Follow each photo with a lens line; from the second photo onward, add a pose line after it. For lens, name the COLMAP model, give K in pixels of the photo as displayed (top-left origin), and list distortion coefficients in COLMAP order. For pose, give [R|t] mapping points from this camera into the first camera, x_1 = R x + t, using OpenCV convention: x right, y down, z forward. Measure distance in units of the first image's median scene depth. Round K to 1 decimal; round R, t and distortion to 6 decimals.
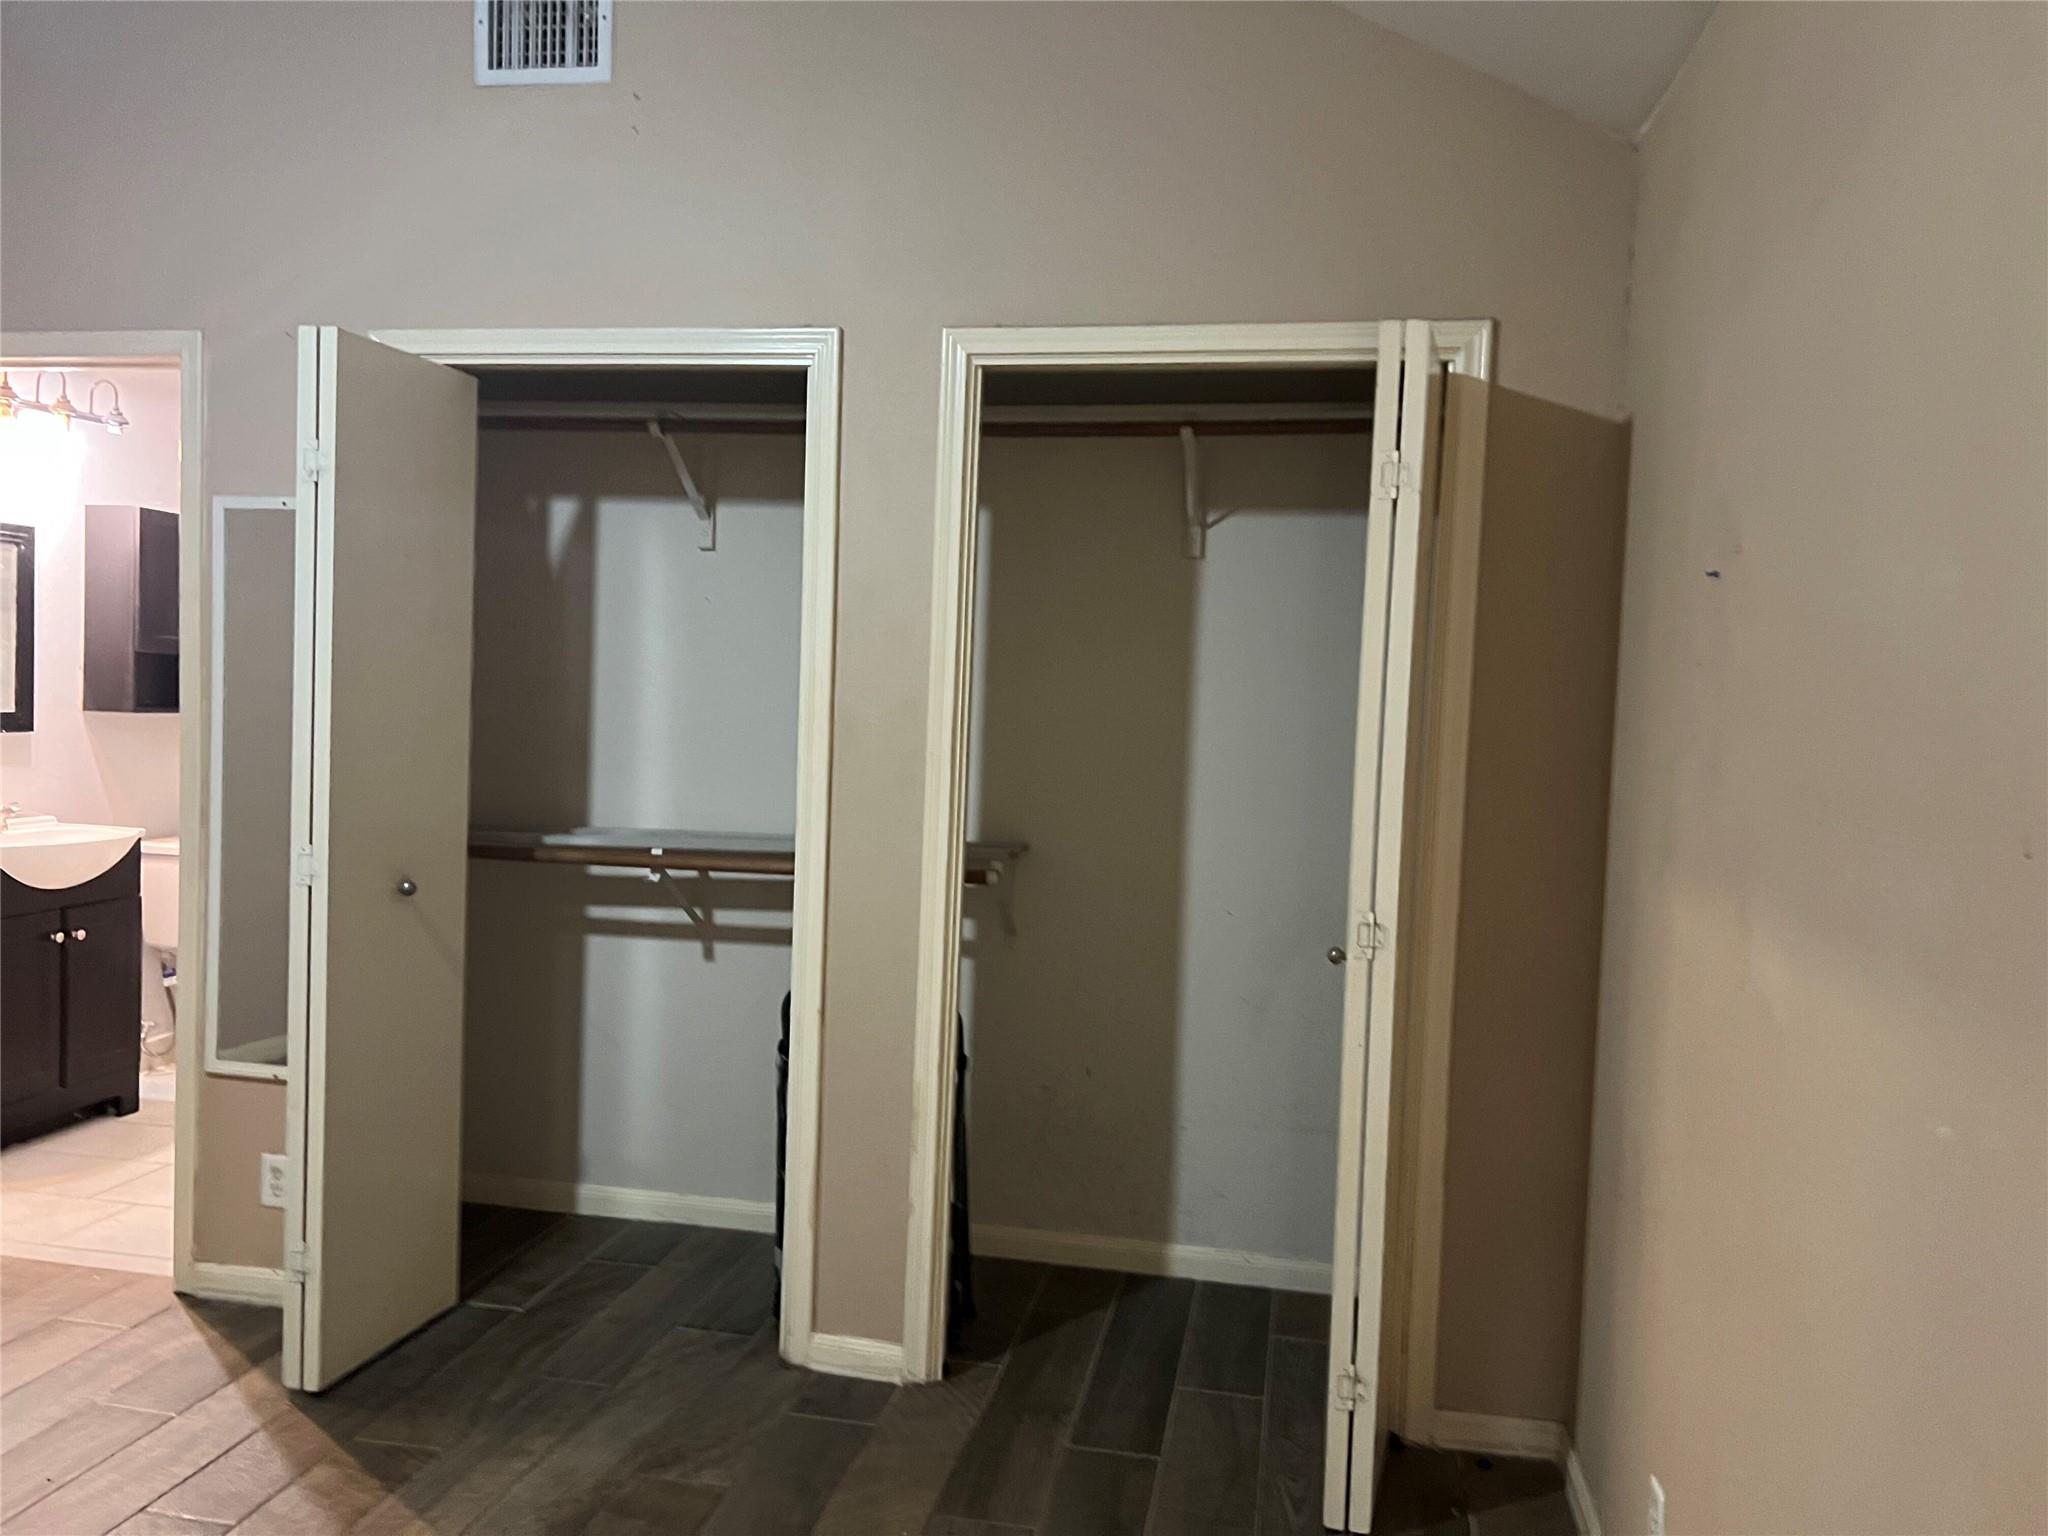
lens RADIAL K [[1541.2, 0, 1031.5], [0, 1541.2, 775.8], [0, 0, 1]] dist [0.044725, -0.057574]
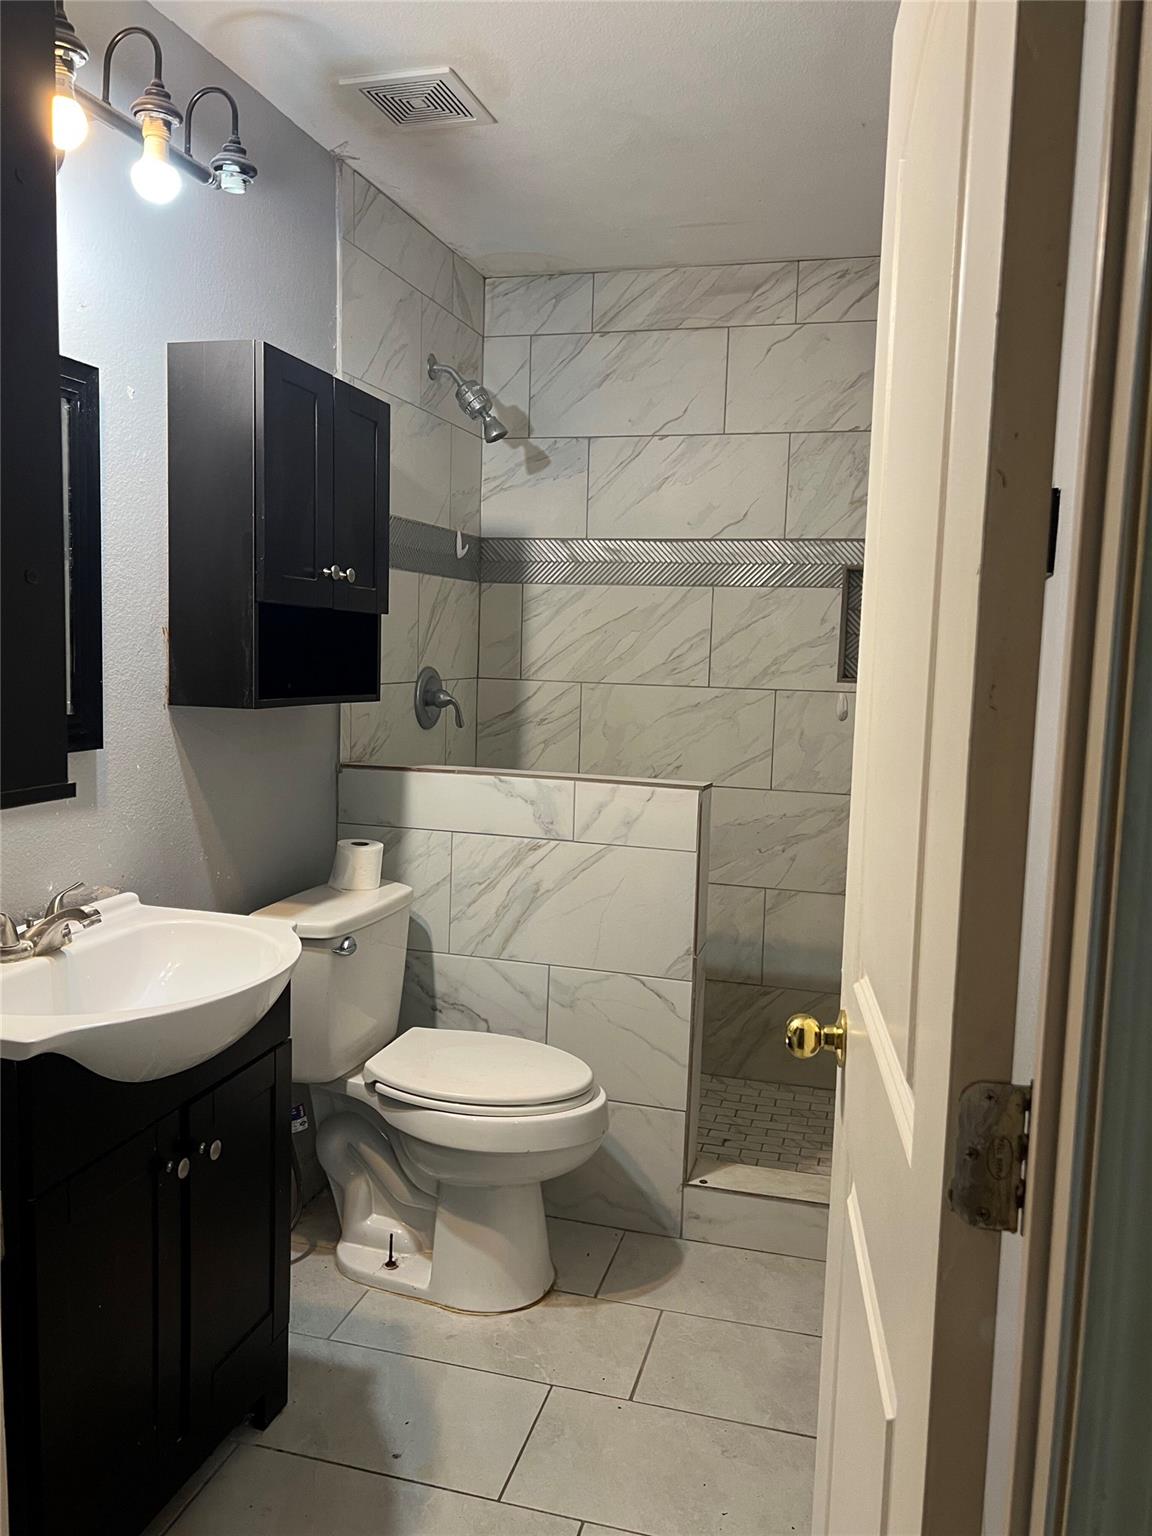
lens RADIAL K [[1155.9, 0, 586.1], [0, 1155.9, 757.2], [0, 0, 1]] dist [0.044725, -0.057574]
pose [[0.996193, 0.005235, -0.087016, -0.621561], [-0.000520, 0.998534, 0.054126, -0.068081], [0.087172, -0.053875, 0.994735, 0.863015]]
